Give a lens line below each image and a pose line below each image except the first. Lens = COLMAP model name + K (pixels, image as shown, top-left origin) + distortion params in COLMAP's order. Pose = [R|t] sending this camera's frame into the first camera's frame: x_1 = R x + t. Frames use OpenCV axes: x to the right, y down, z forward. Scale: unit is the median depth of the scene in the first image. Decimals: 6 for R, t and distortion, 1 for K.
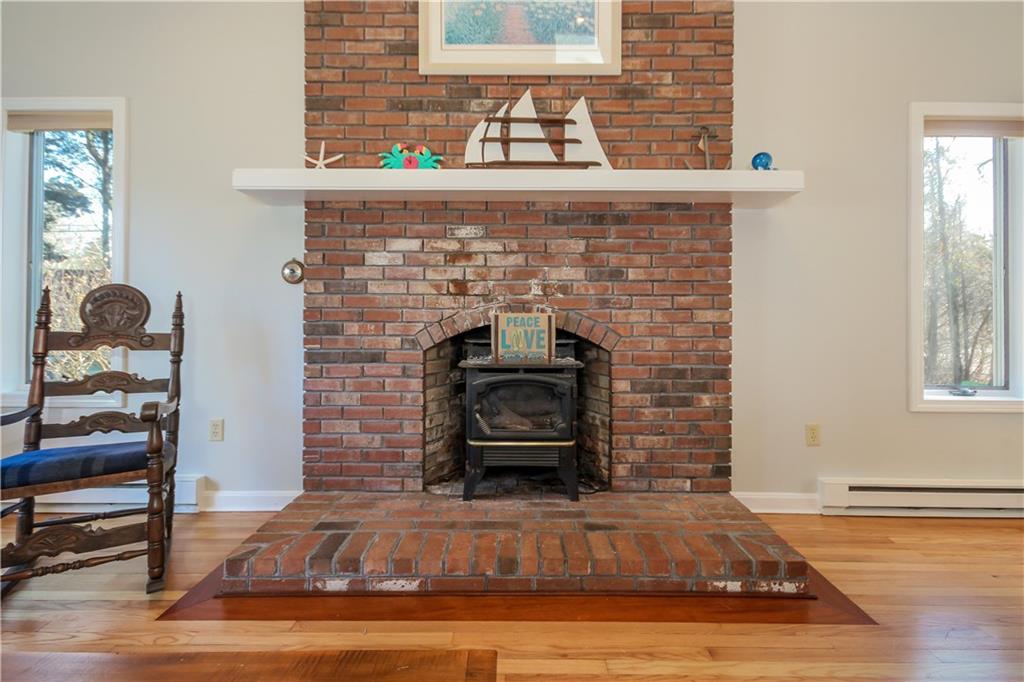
lens RADIAL K [[480.2, 0, 513.0], [0, 480.2, 309.7], [0, 0, 1]] dist [0.015380, -0.000440]
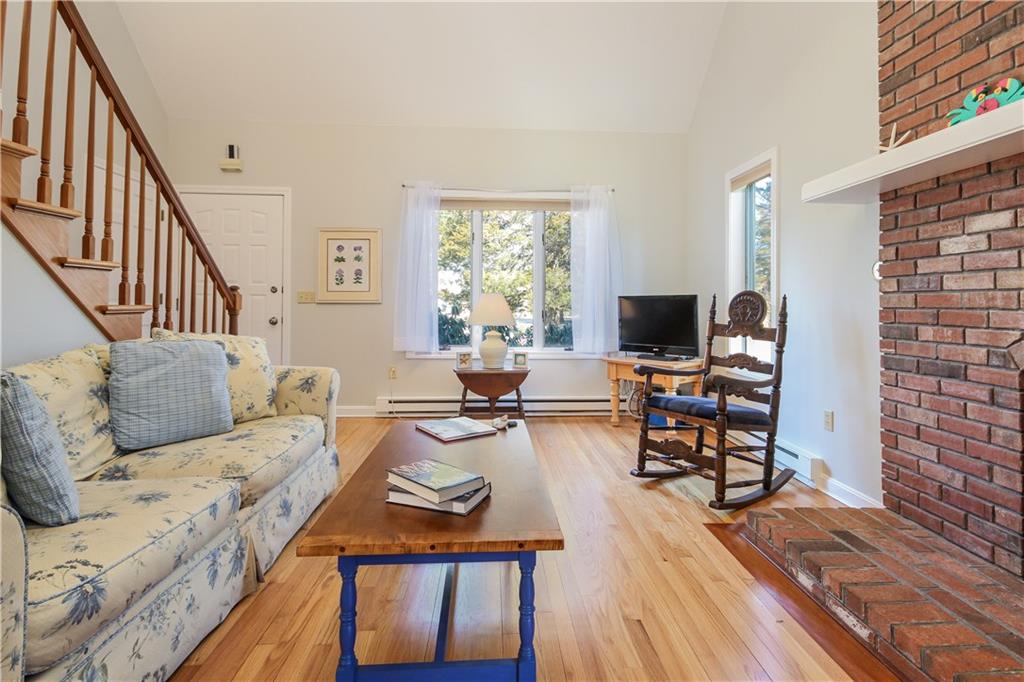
lens RADIAL K [[478.9, 0, 510.9], [0, 478.9, 296.2], [0, 0, 1]] dist [0.018318, -0.016535]
pose [[0.047350, -0.022164, -0.998632, 0.462766], [-0.005704, 0.999731, -0.022459, -0.002045], [0.998862, 0.006760, 0.047210, 0.243687]]
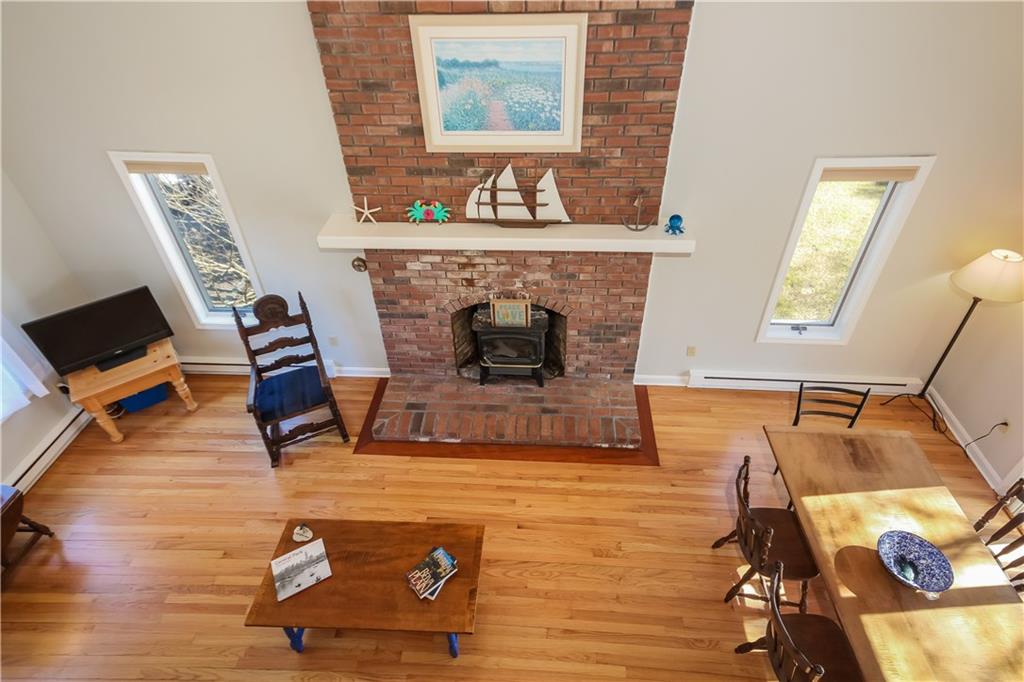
lens RADIAL K [[564.3, 0, 510.9], [0, 564.3, 312.8], [0, 0, 1]] dist [0.051815, 0.000150]
pose [[0.997495, 0.017770, -0.068473, 0.148145], [0.028846, 0.781631, 0.623073, -1.098168], [0.064592, -0.623487, 0.779161, -0.466980]]
